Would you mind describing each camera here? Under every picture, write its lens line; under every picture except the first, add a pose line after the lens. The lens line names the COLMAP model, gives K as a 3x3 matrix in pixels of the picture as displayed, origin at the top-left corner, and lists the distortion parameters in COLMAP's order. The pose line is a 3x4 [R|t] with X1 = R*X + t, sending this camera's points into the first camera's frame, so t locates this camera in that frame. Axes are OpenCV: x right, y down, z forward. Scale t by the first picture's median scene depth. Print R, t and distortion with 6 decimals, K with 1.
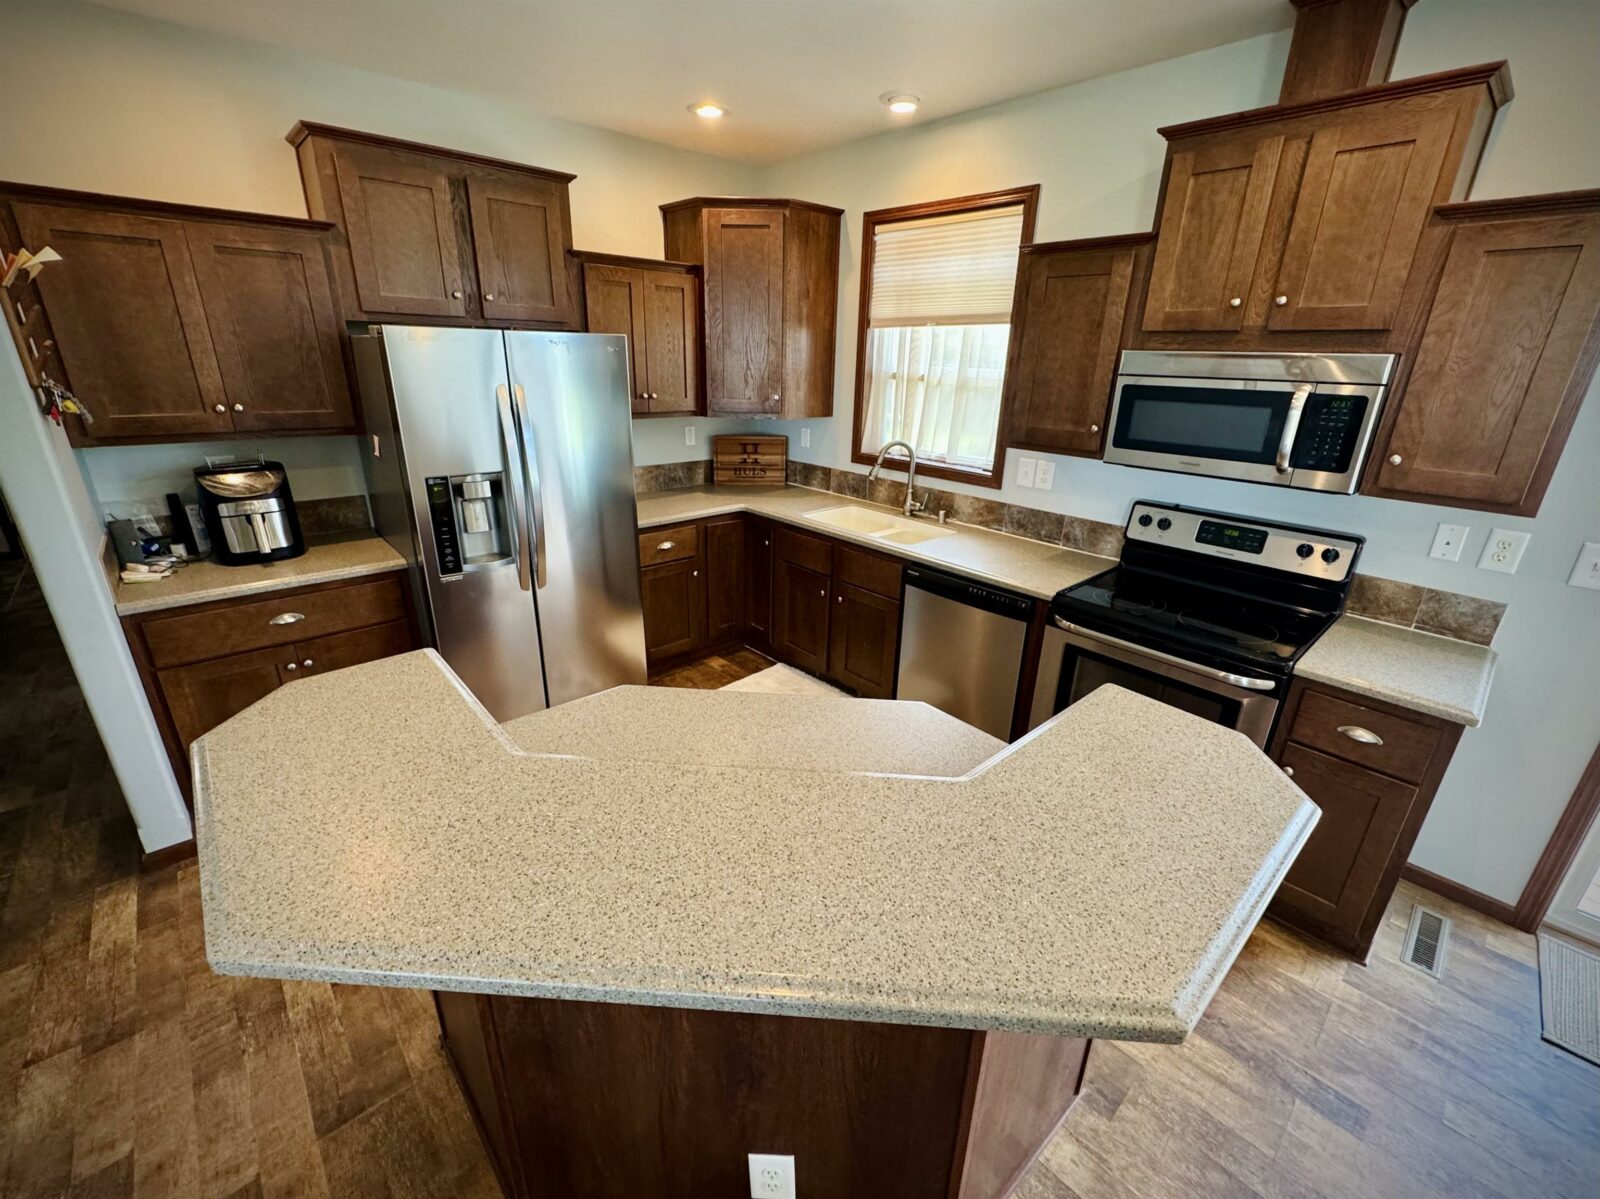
lens RADIAL K [[647.0, 0, 804.7], [0, 647.0, 598.0], [0, 0, 1]] dist [0.002119, -0.000023]
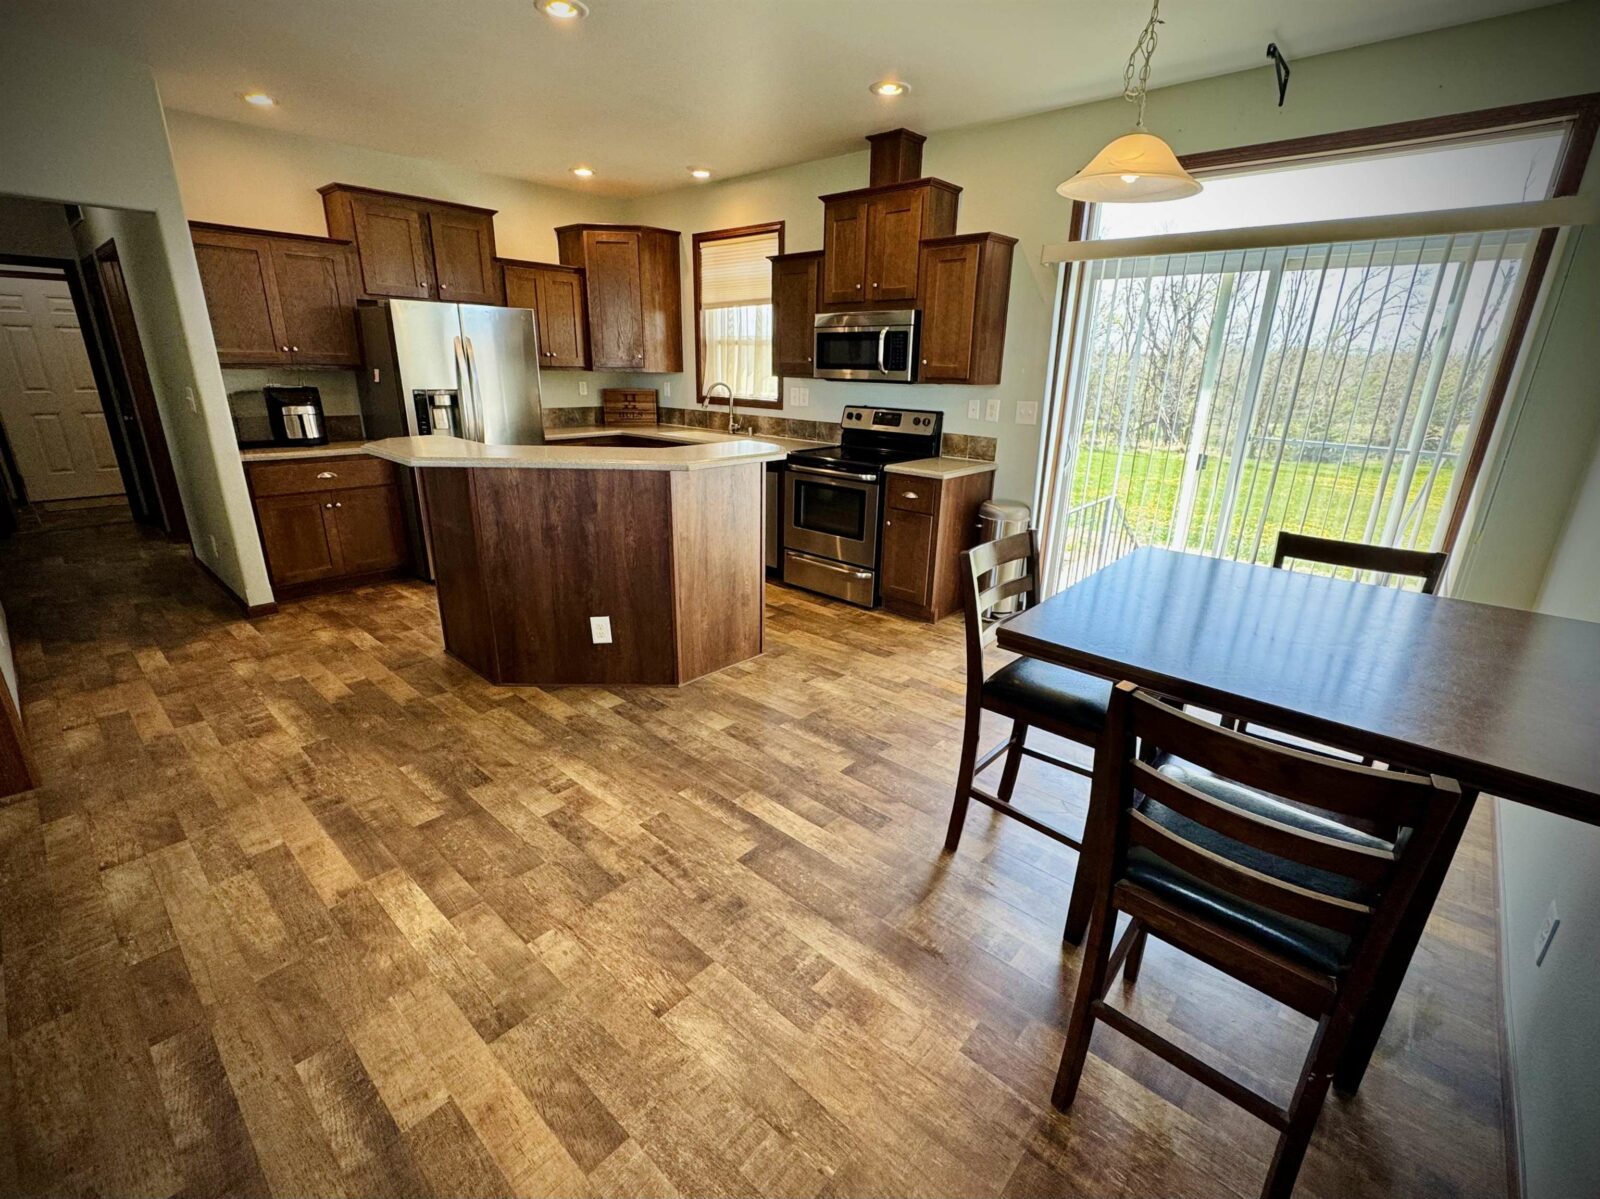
lens RADIAL K [[693.9, 0, 800.0], [0, 693.9, 599.5], [0, 0, 1]] dist [0.009065, 0.000175]
pose [[0.996024, -0.036337, 0.081333, 0.204076], [0.039231, 0.998642, -0.034274, 0.372058], [-0.079977, 0.037328, 0.996098, -0.700180]]
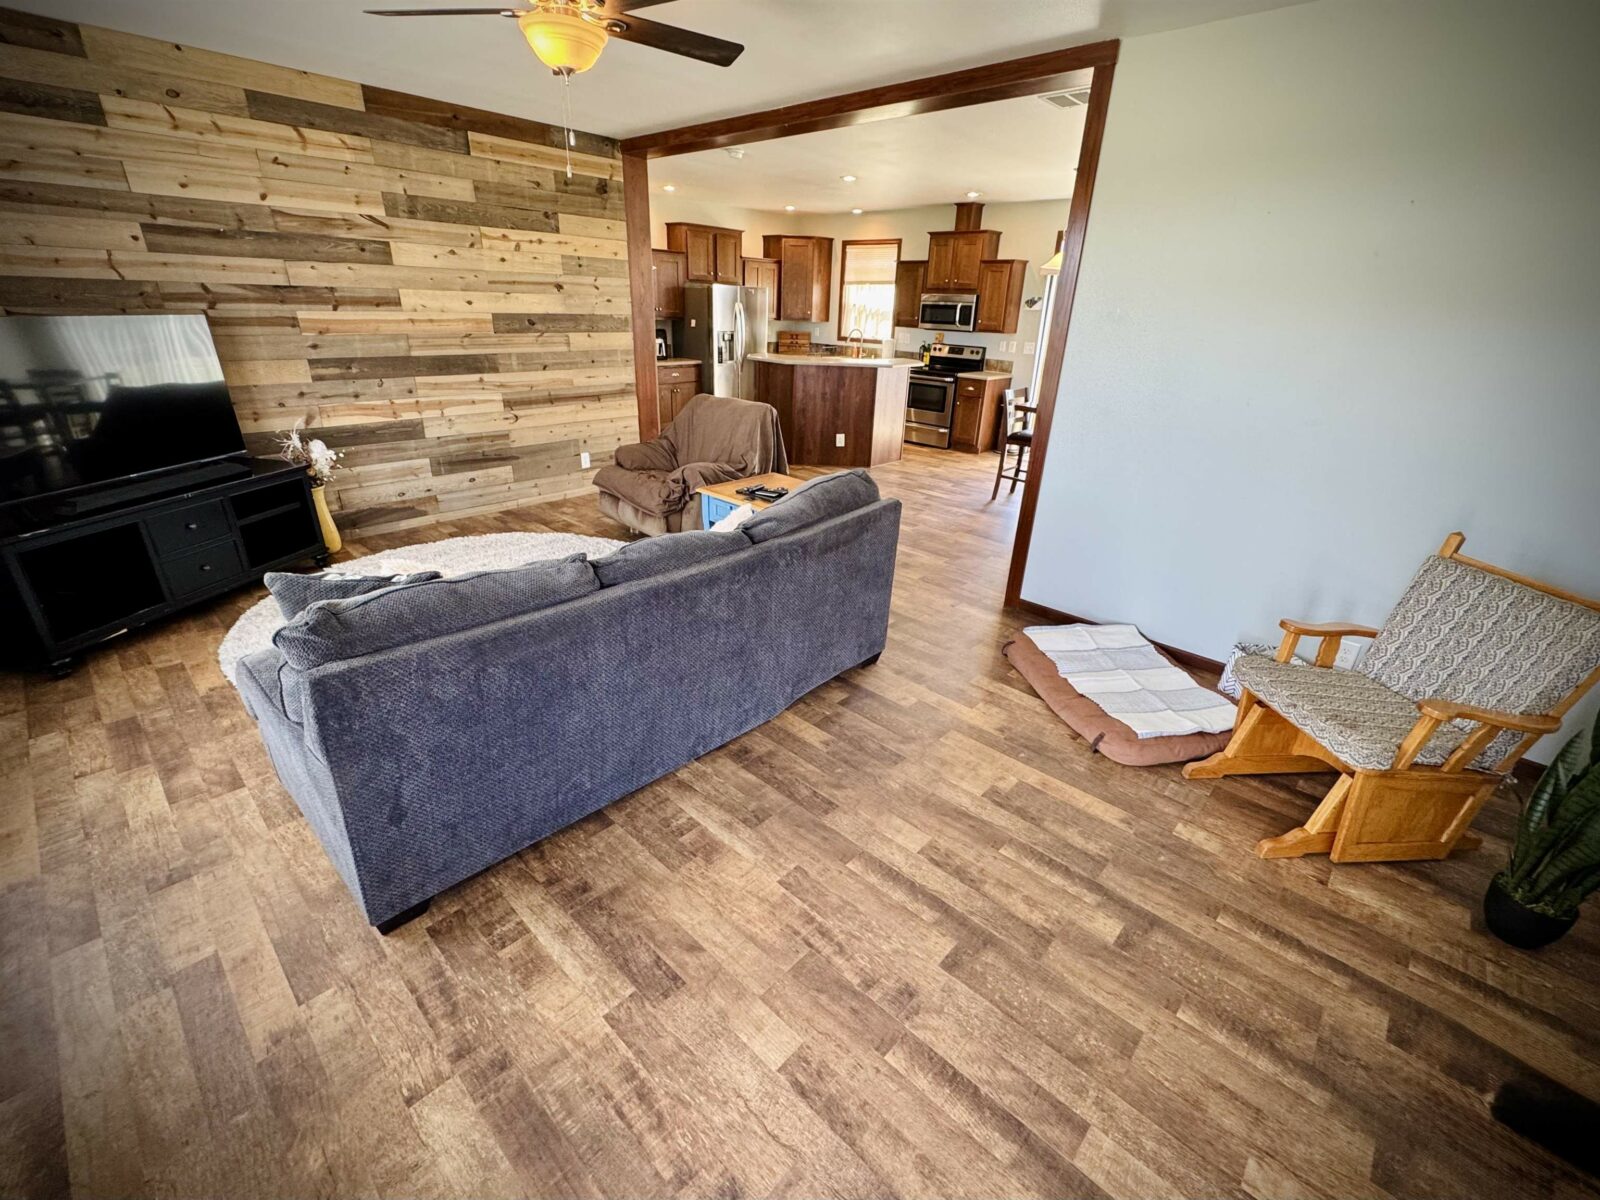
lens RADIAL K [[693.9, 0, 800.0], [0, 693.9, 600.0], [0, 0, 1]] dist [0.009065, 0.000175]
pose [[0.996871, -0.024724, 0.075083, -0.372866], [0.021367, 0.998750, 0.045185, 0.836123], [-0.076107, -0.043440, 0.996153, -2.129370]]
